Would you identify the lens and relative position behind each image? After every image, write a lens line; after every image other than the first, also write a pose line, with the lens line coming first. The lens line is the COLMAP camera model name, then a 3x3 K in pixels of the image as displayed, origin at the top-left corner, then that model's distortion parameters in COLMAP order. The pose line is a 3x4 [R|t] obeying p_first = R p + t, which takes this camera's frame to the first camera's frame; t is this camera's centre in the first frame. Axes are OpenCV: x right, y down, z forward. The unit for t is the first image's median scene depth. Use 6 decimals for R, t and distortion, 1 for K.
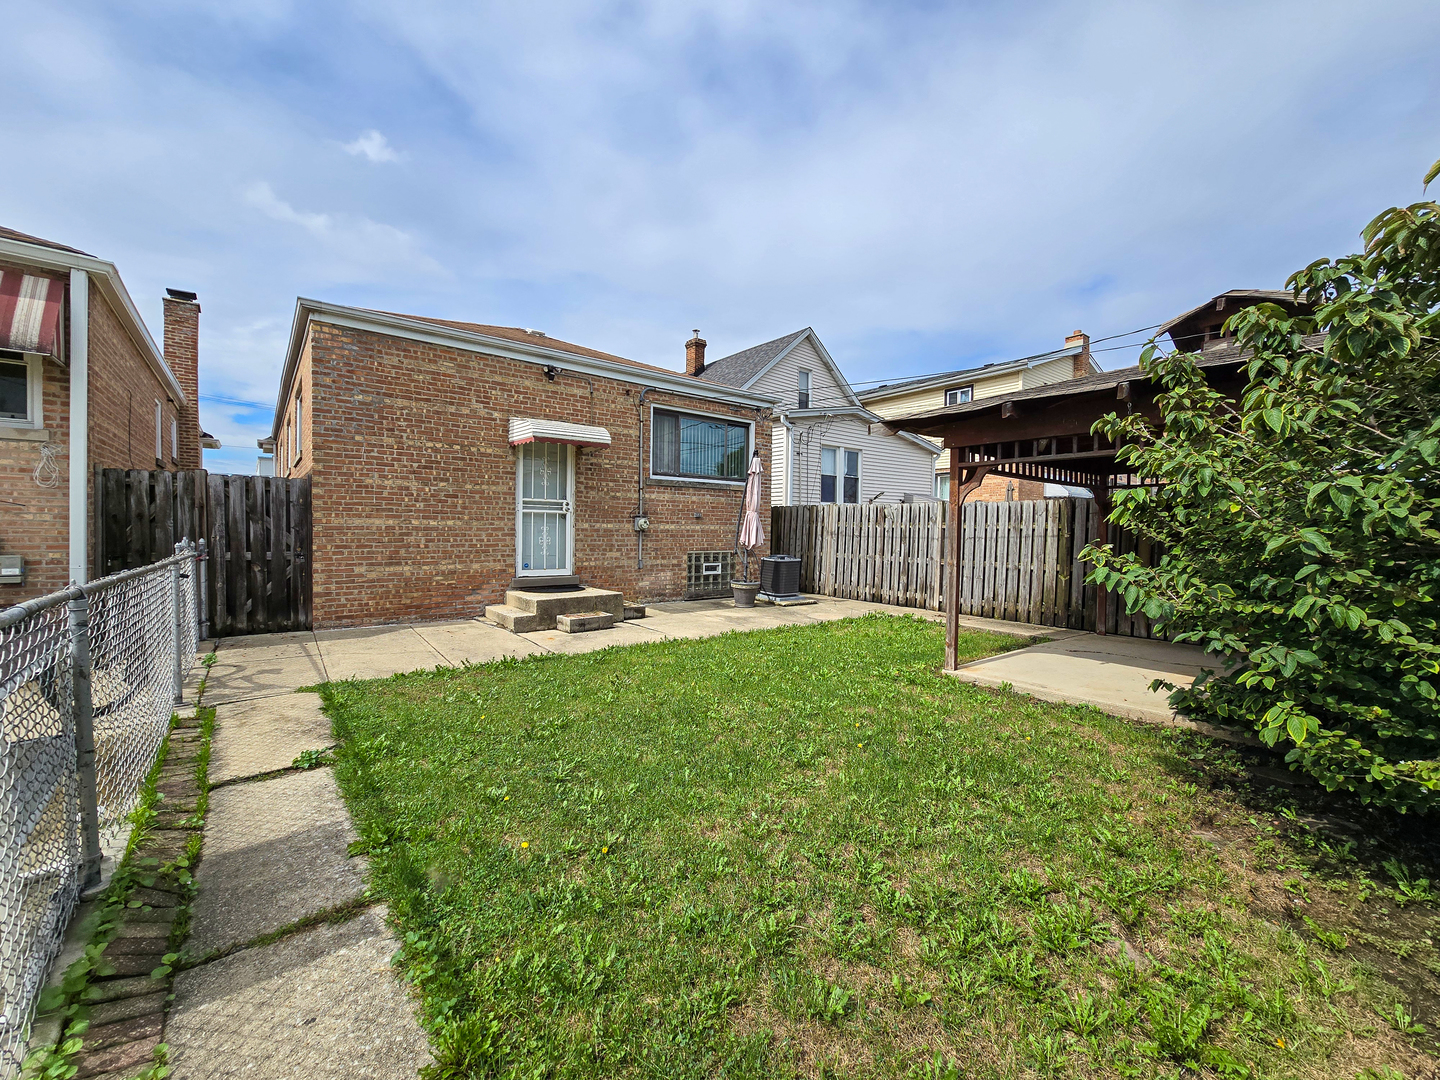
lens RADIAL K [[588.2, 0, 726.8], [0, 588.2, 545.7], [0, 0, 1]] dist [-0.000234, -0.001560]
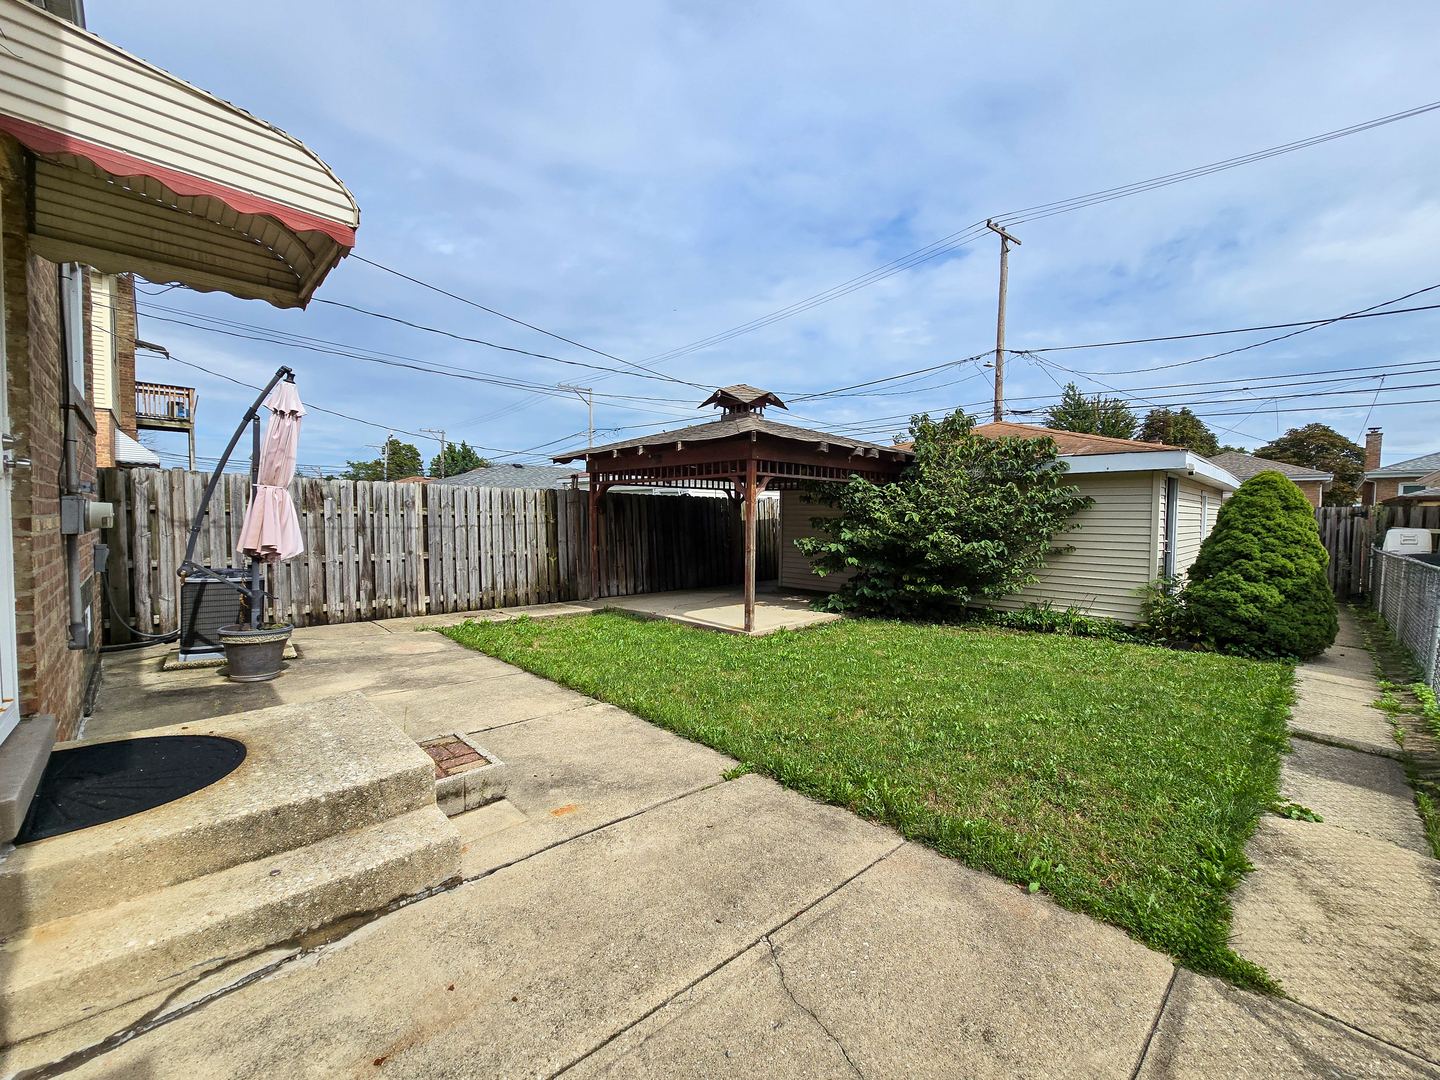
lens RADIAL K [[588.2, 0, 727.5], [0, 588.2, 546.7], [0, 0, 1]] dist [-0.000234, -0.001560]
pose [[-0.097752, -0.061442, 0.993312, -0.497621], [0.016275, 0.997860, 0.063325, -0.030247], [-0.995078, 0.022357, -0.096542, 0.652598]]
